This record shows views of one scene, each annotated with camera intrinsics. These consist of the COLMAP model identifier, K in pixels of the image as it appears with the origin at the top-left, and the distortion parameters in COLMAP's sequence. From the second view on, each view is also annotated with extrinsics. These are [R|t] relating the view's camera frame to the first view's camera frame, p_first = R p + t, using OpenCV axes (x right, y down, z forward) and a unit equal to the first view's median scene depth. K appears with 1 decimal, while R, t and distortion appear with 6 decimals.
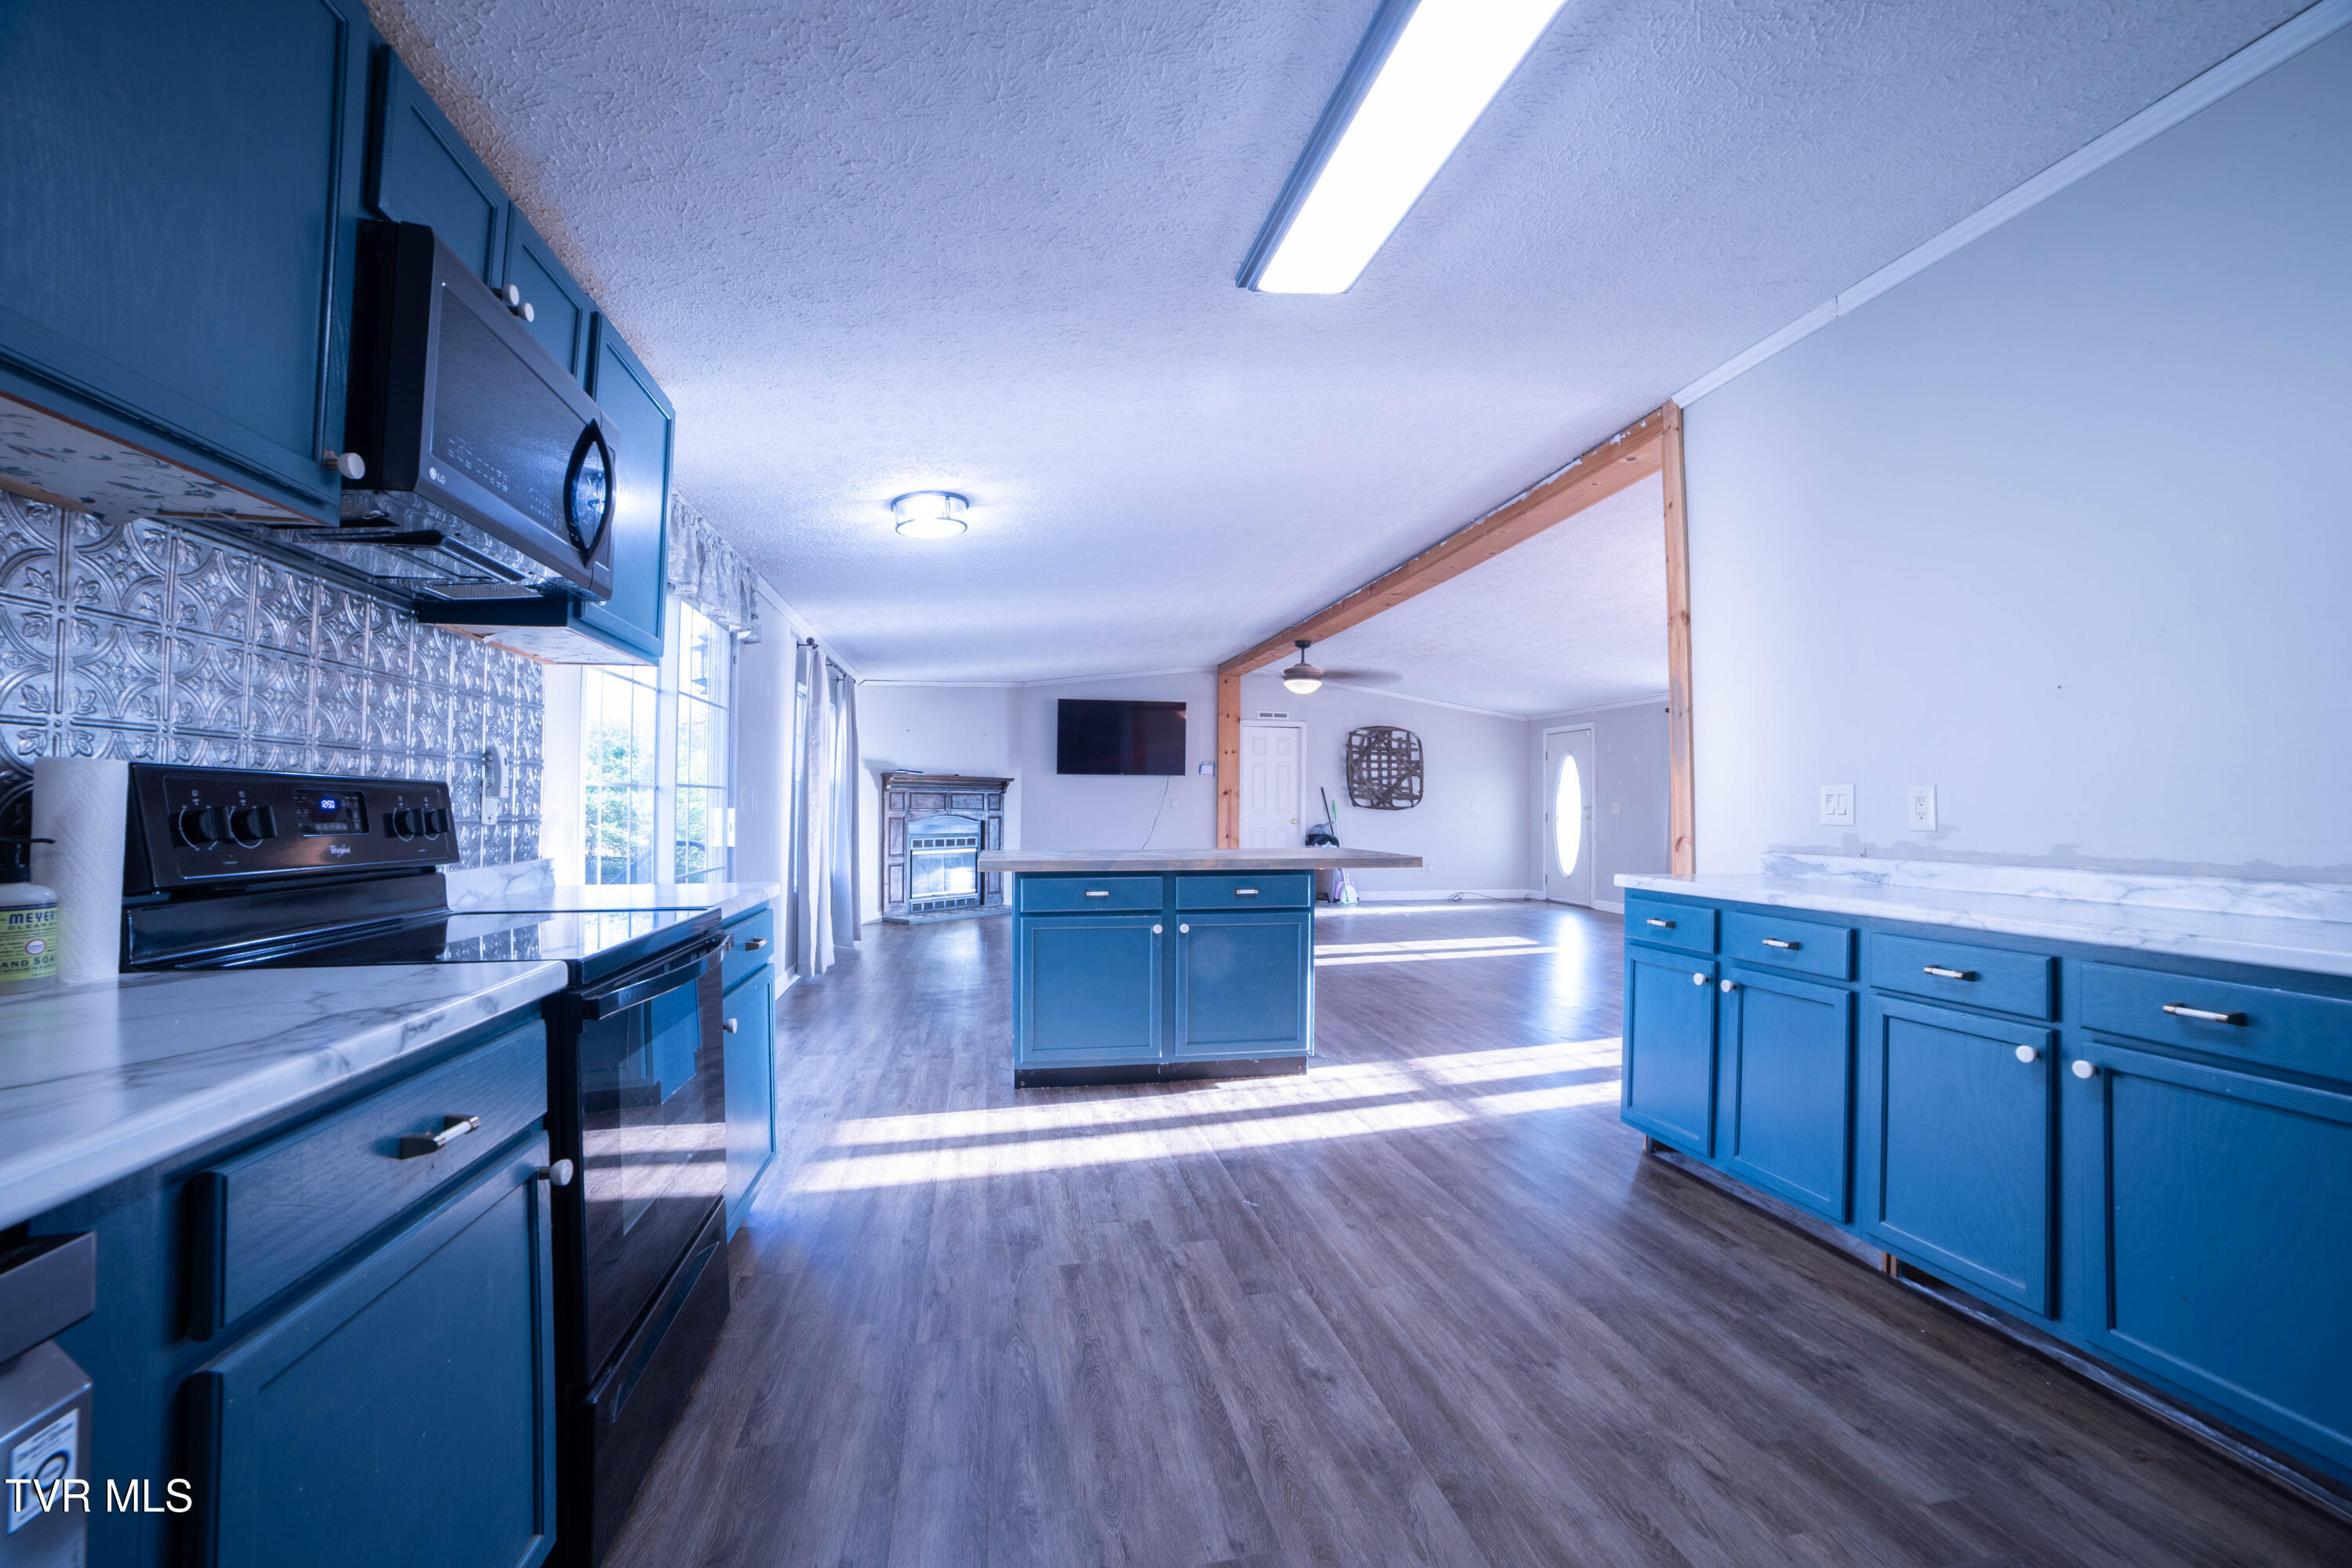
lens RADIAL K [[949.9, 0, 1186.1], [0, 949.9, 775.6], [0, 0, 1]] dist [-0.108550, 0.036238]
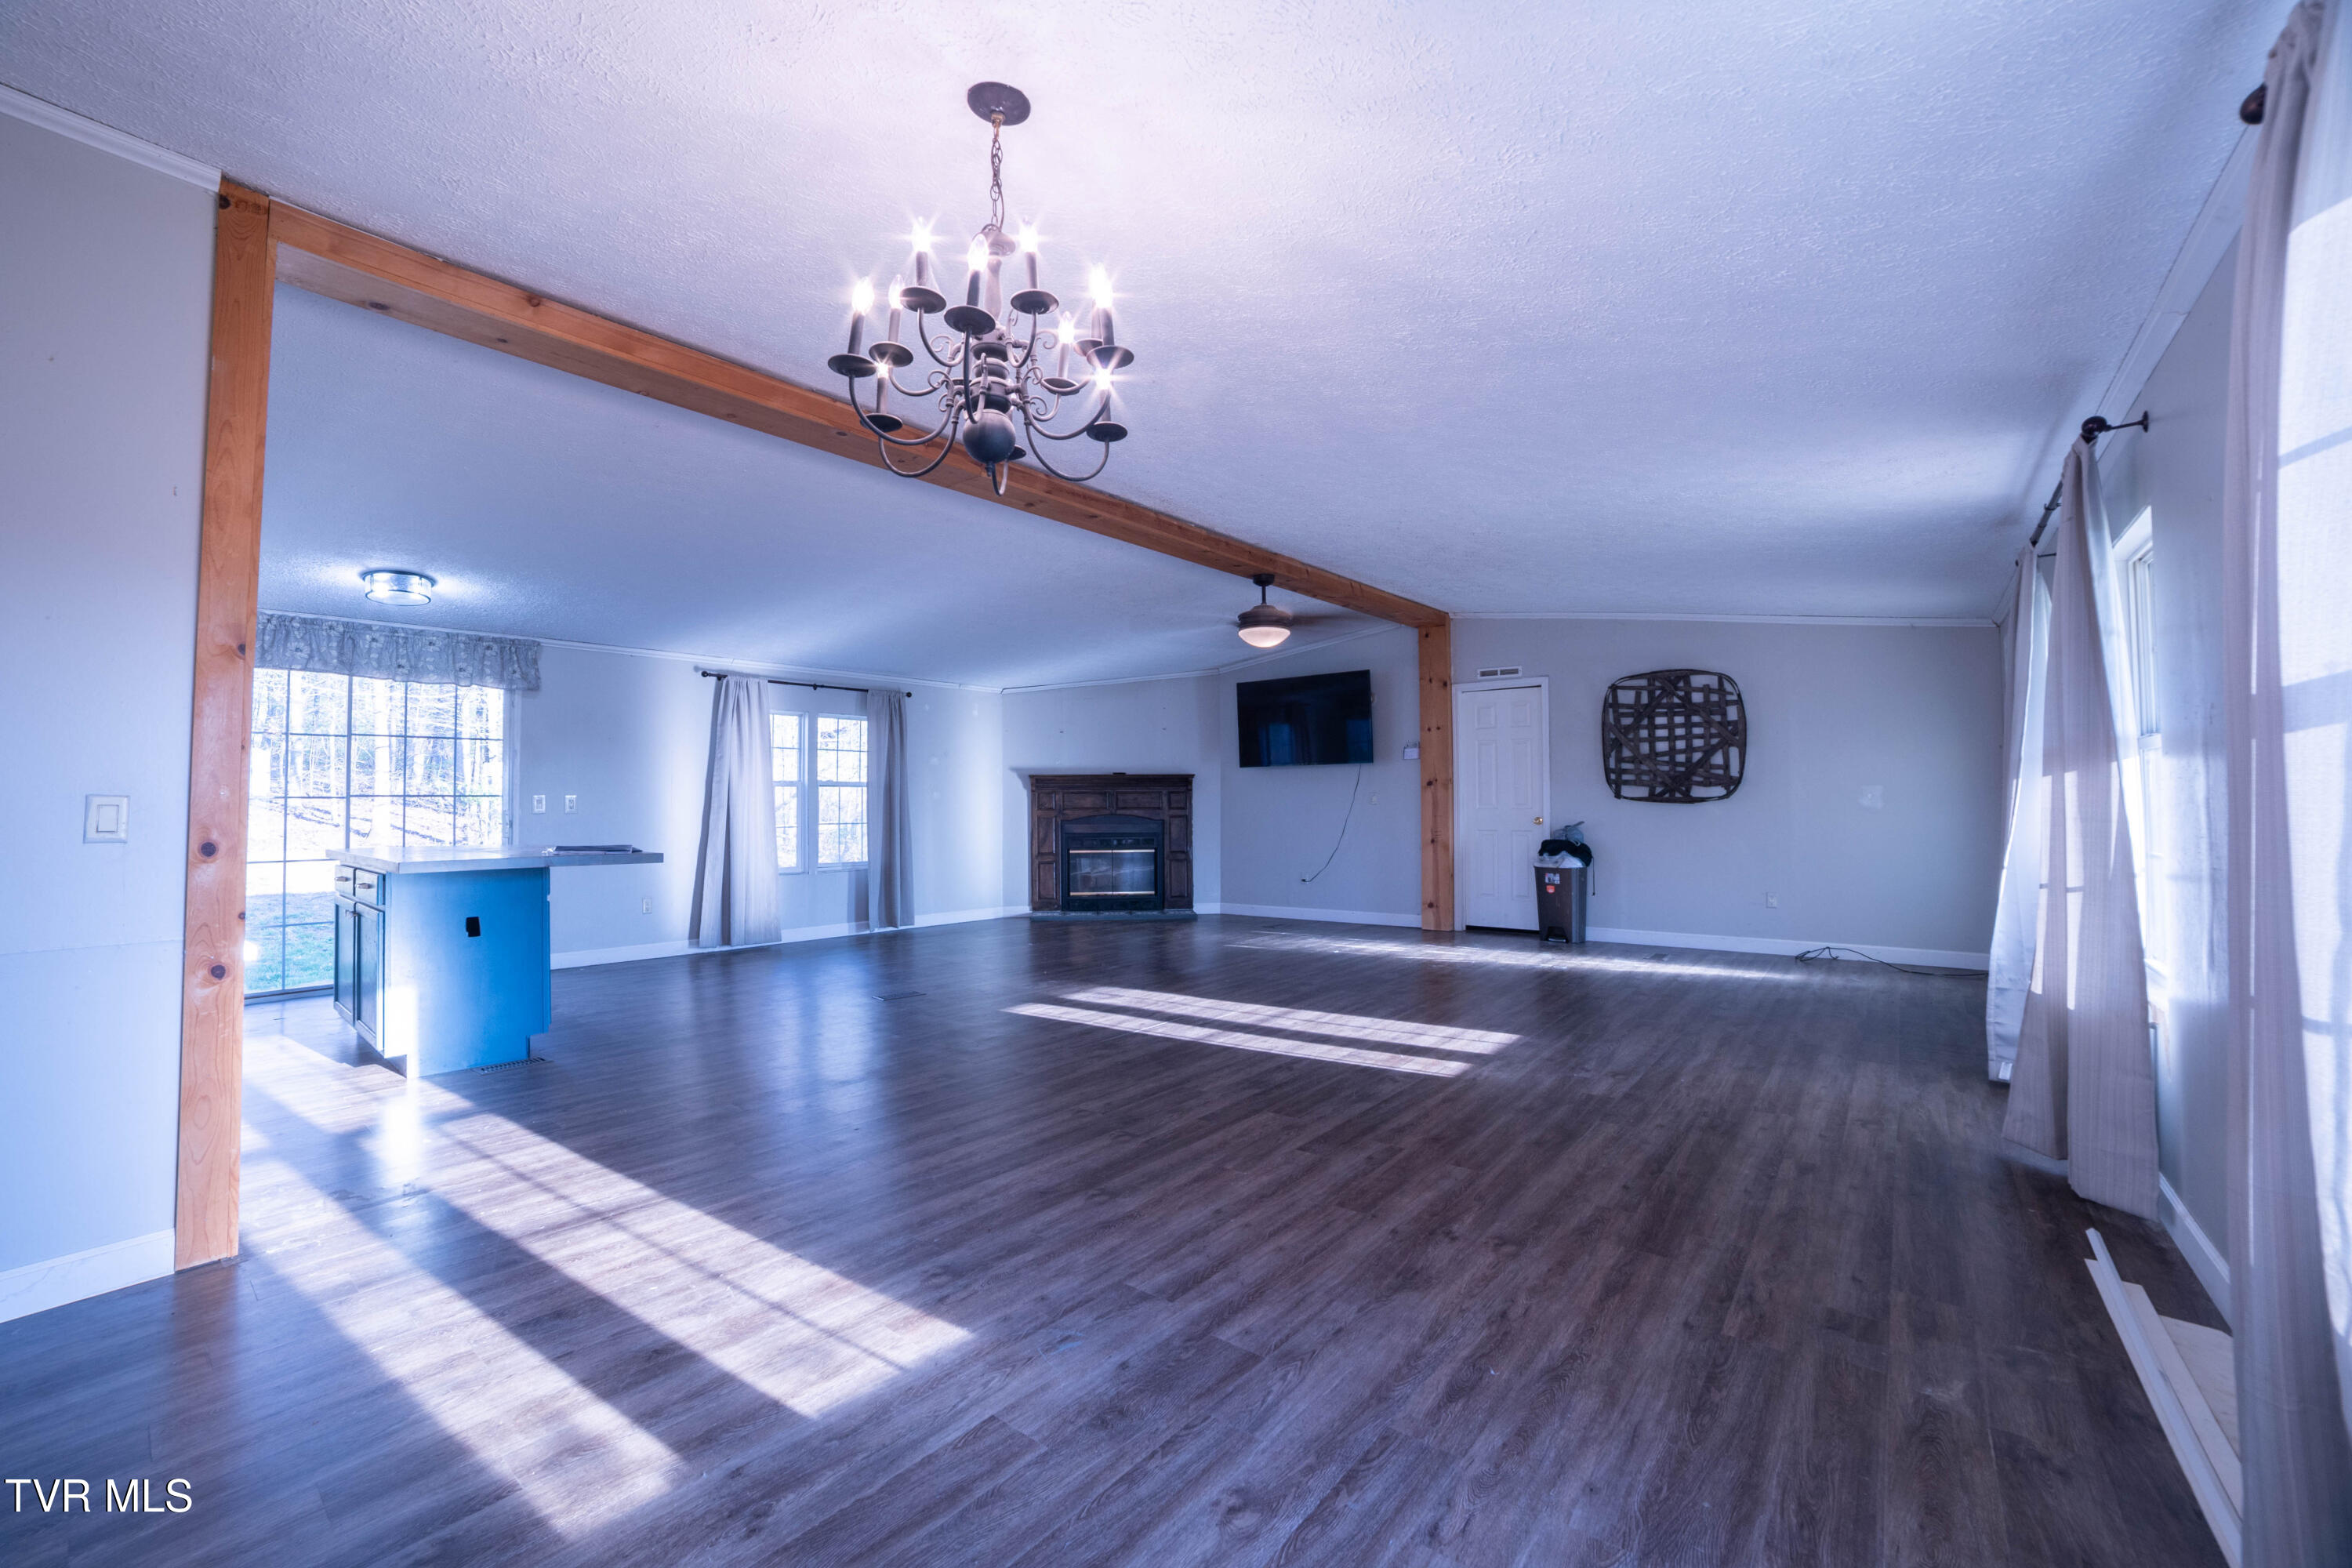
lens RADIAL K [[949.9, 0, 1186.1], [0, 949.9, 775.6], [0, 0, 1]] dist [-0.108550, 0.036238]
pose [[0.637375, -0.032709, -0.769859, 0.644570], [0.035962, 0.999273, -0.012683, 0.019386], [0.769714, -0.019602, 0.638088, 0.489508]]
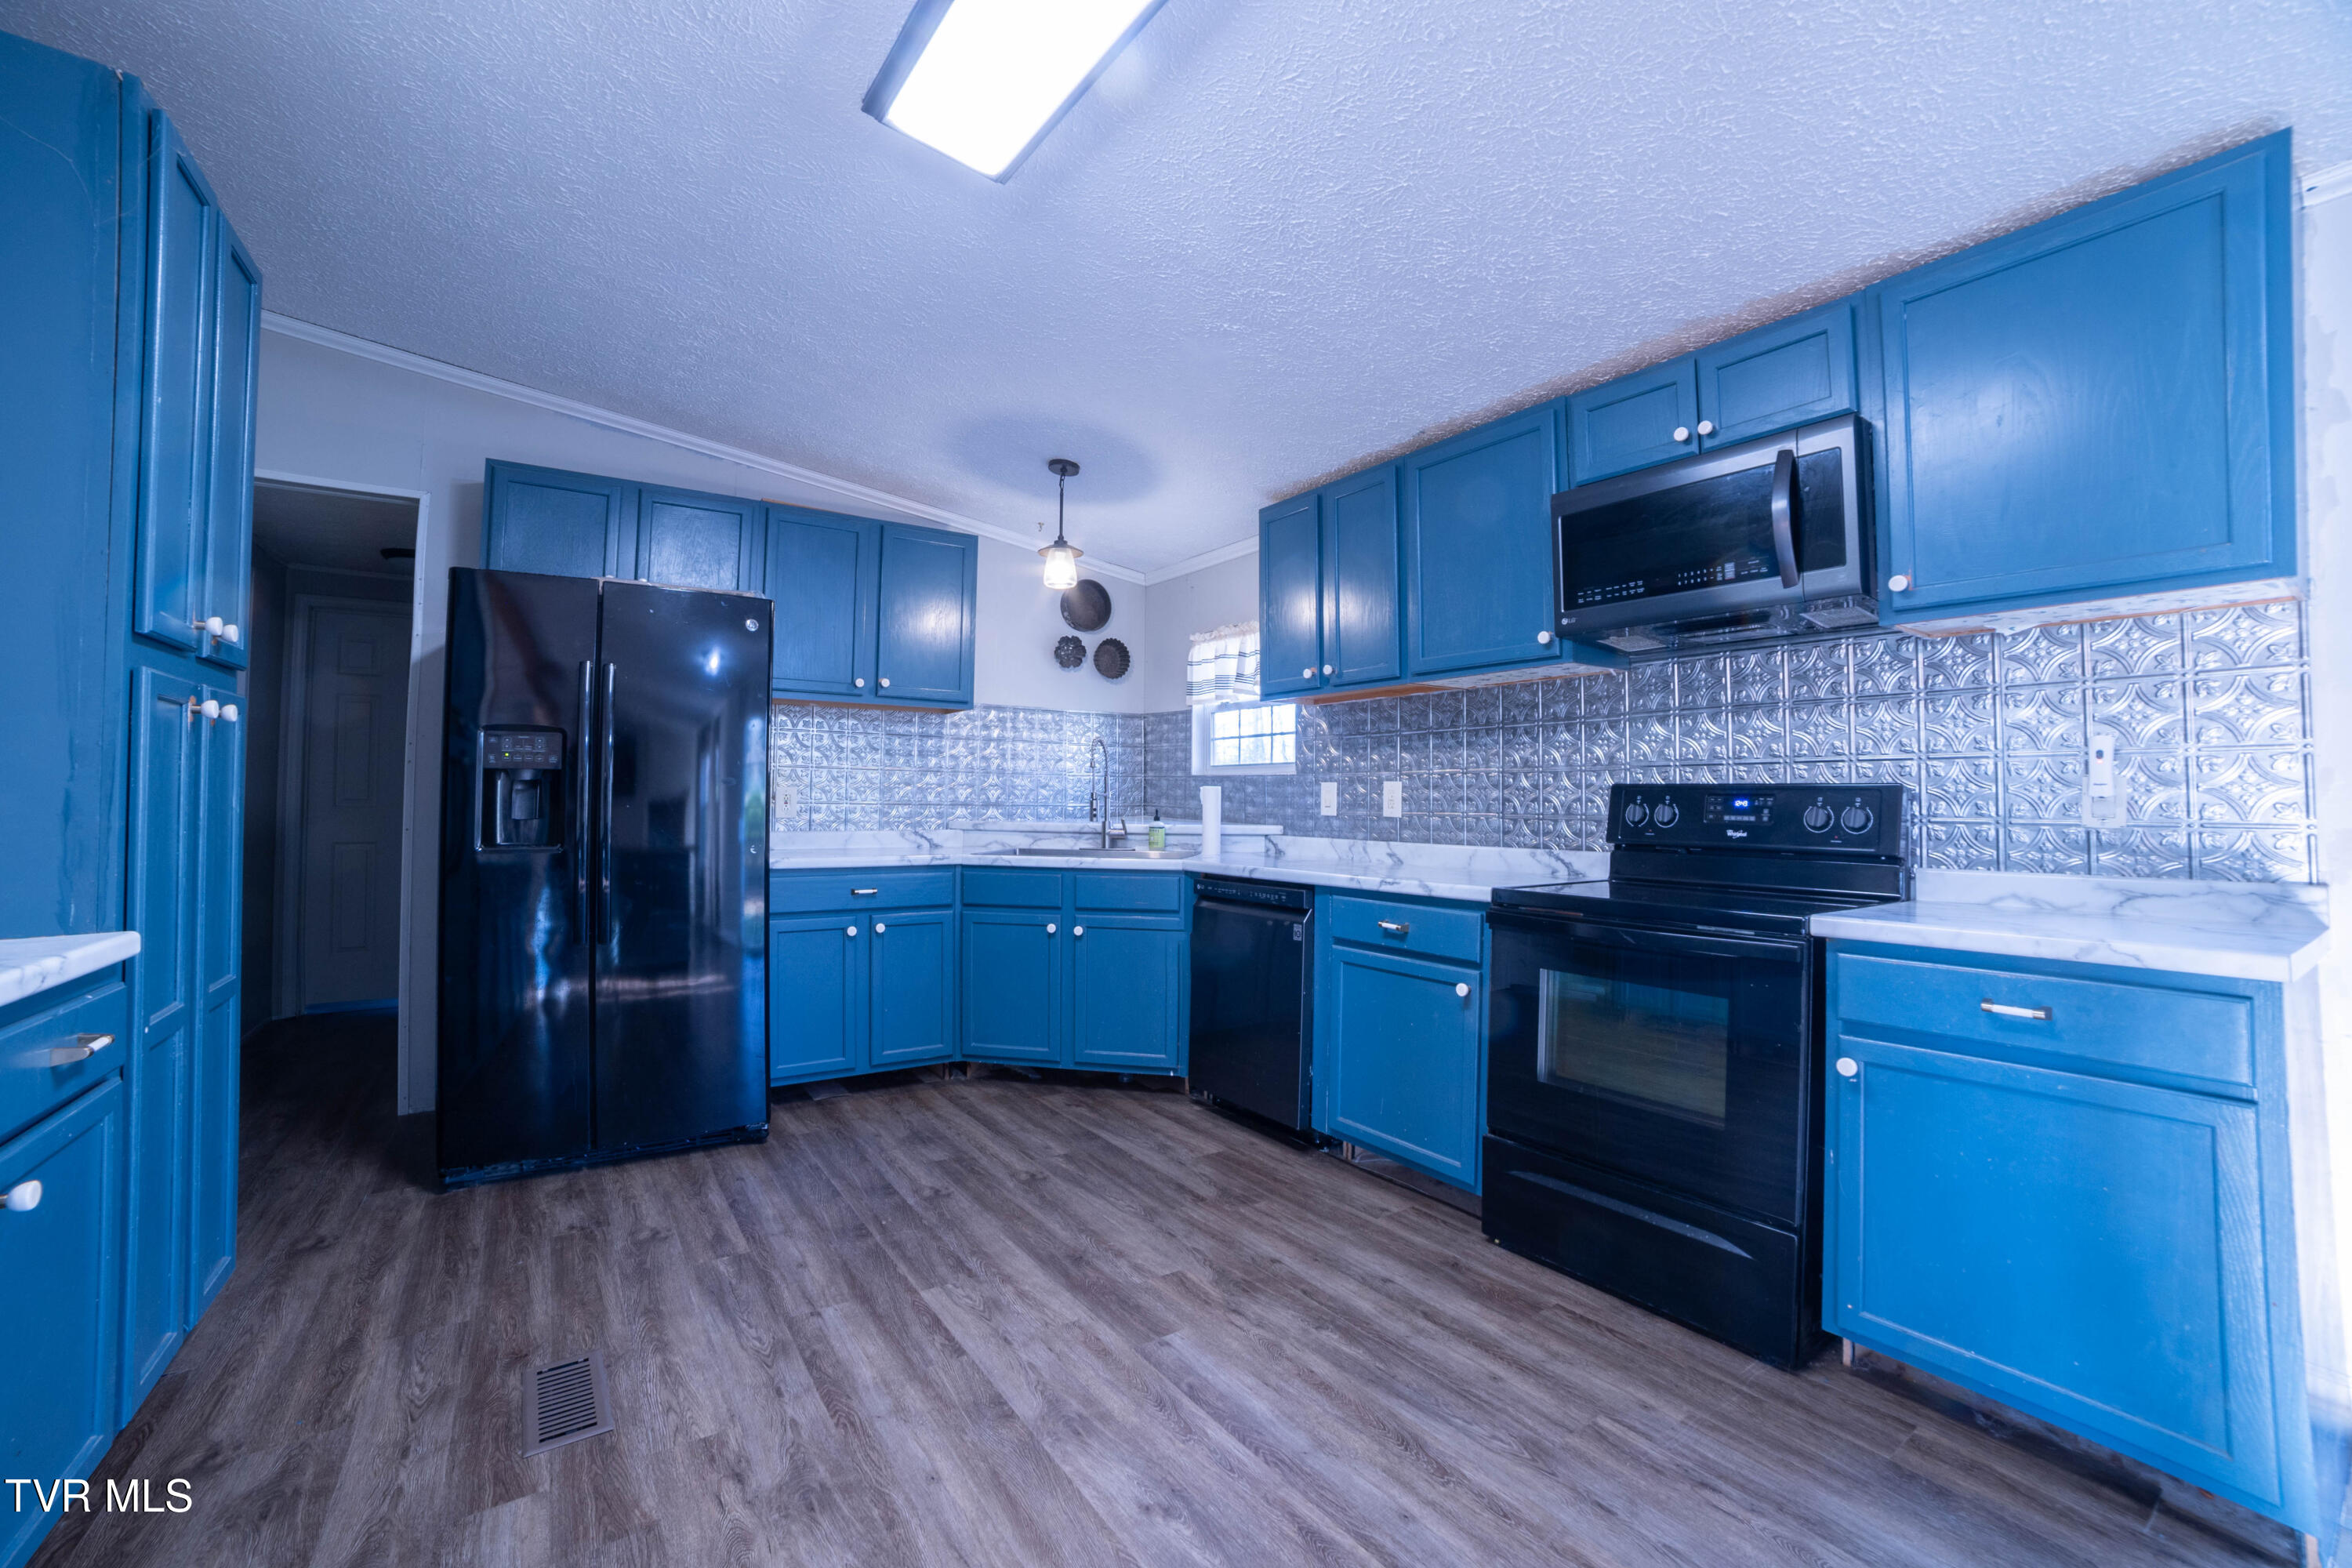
lens RADIAL K [[956.5, 0, 1168.0], [0, 956.5, 780.0], [0, 0, 1]] dist [-0.109549, 0.037995]
pose [[-0.925327, -0.015346, -0.378859, 0.096007], [0.004982, 0.998602, -0.052616, 0.012907], [0.379137, -0.050575, -0.923957, 0.376513]]
